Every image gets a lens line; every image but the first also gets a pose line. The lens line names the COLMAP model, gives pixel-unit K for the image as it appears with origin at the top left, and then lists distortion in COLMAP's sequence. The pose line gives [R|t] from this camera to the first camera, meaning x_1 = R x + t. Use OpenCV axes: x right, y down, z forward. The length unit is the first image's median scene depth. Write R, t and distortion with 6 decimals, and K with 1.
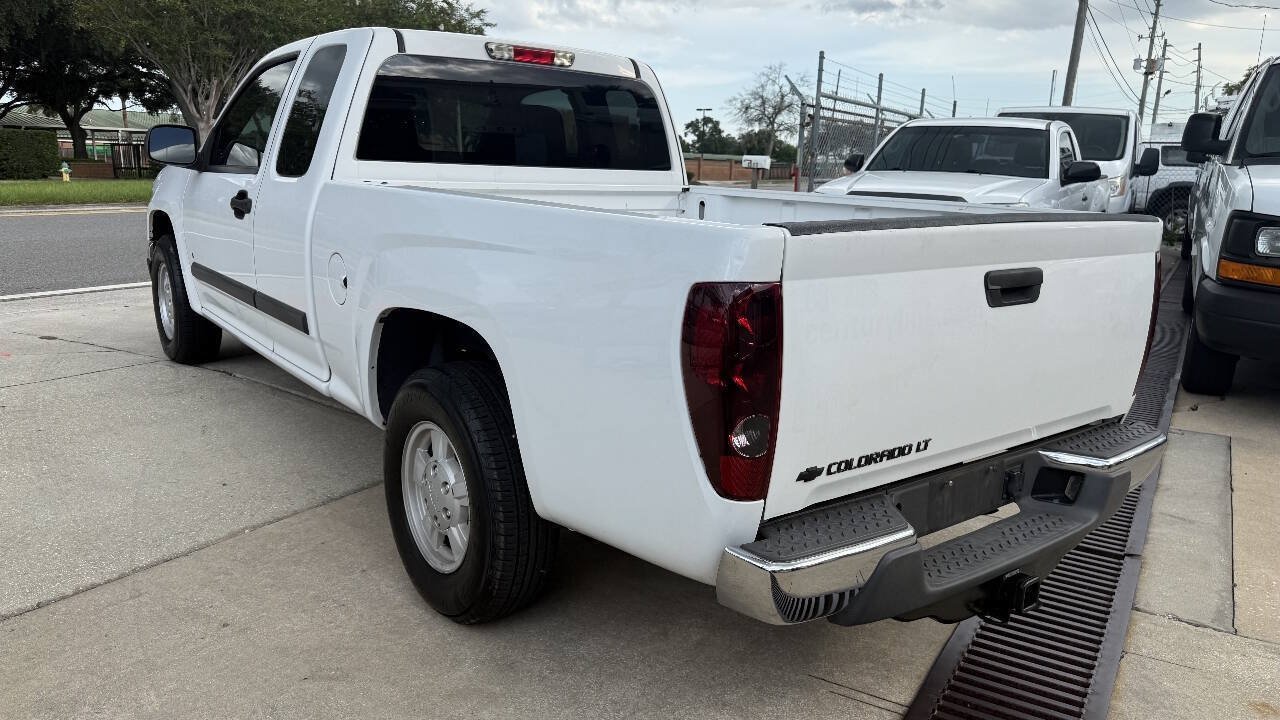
lens RADIAL K [[899.8, 0, 640.4], [0, 899.8, 364.4], [0, 0, 1]] dist [0.061208, -0.073596]
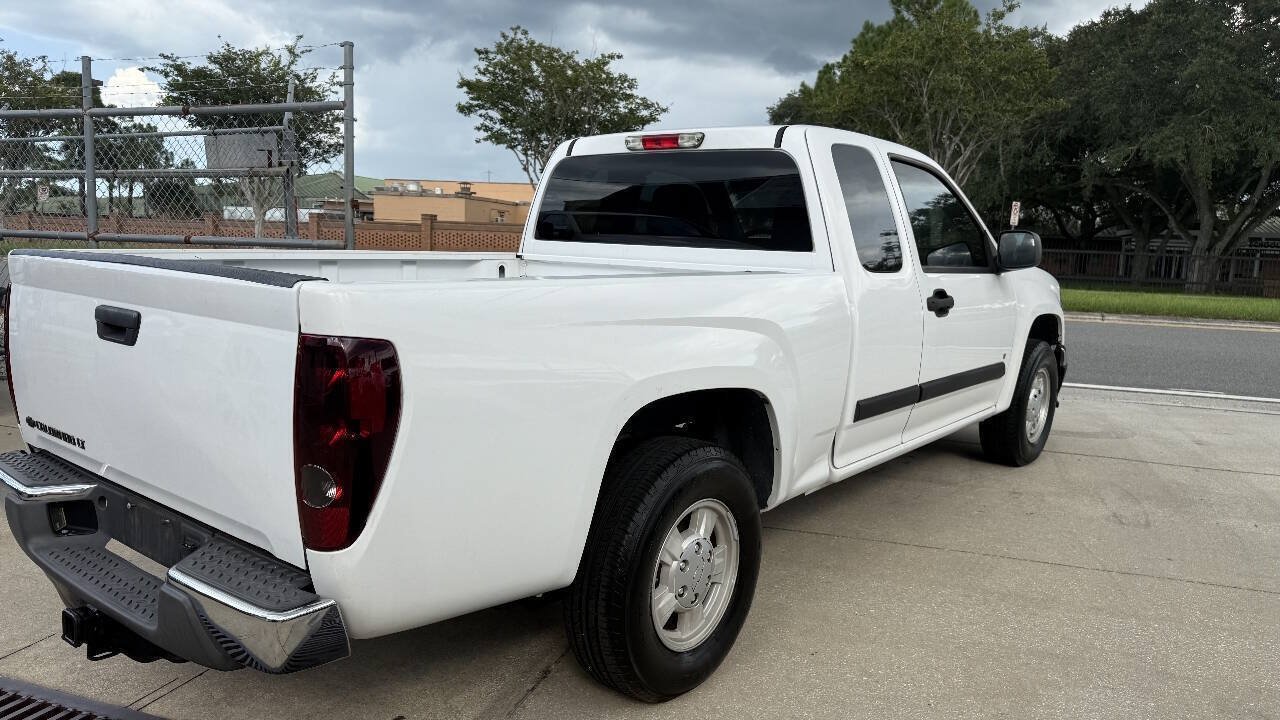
lens RADIAL K [[901.3, 0, 643.8], [0, 901.3, 365.5], [0, 0, 1]] dist [0.092423, -0.145623]
pose [[0.237429, 0.112861, -0.964826, 0.877743], [-0.239746, 0.969311, 0.054388, -0.135612], [0.941355, 0.218400, 0.257201, 0.734379]]
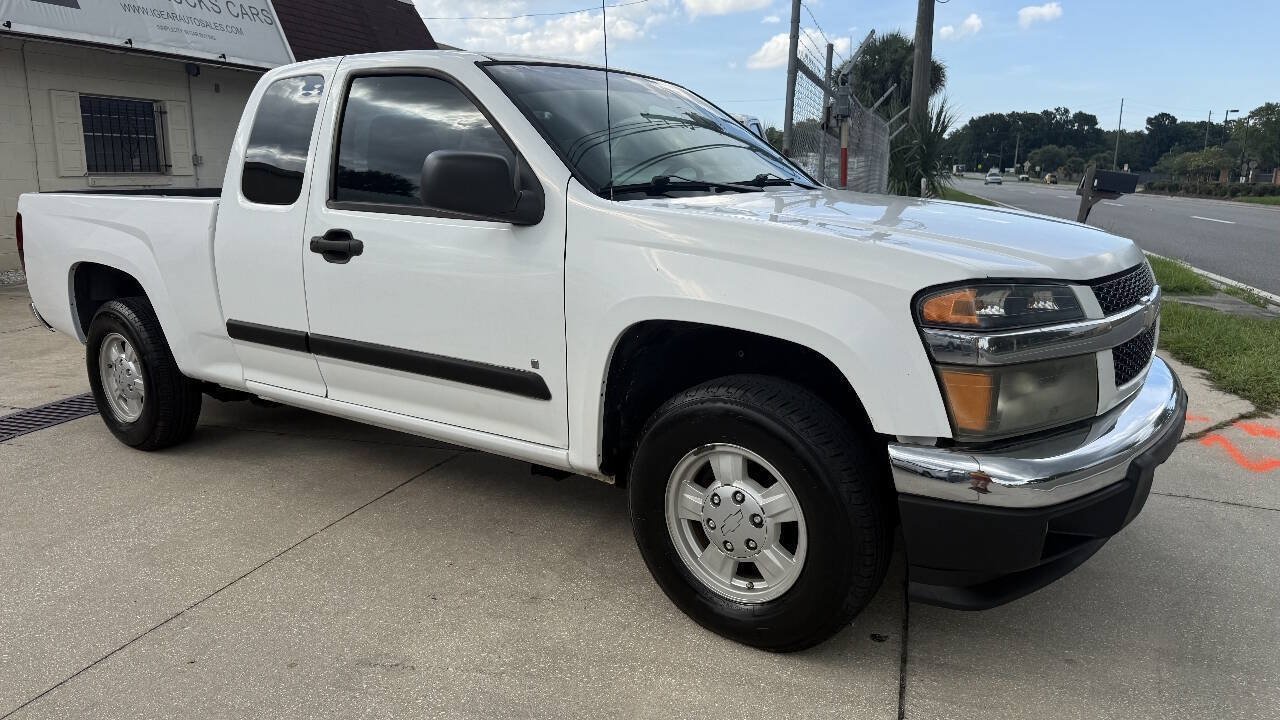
lens RADIAL K [[904.6, 0, 640.5], [0, 904.6, 363.7], [0, 0, 1]] dist [0.065094, -0.093632]
pose [[-0.962321, 0.022125, -0.271013, -0.104491], [-0.092155, 0.911162, 0.401611, -0.507710], [0.255822, 0.411453, -0.874792, 2.202907]]
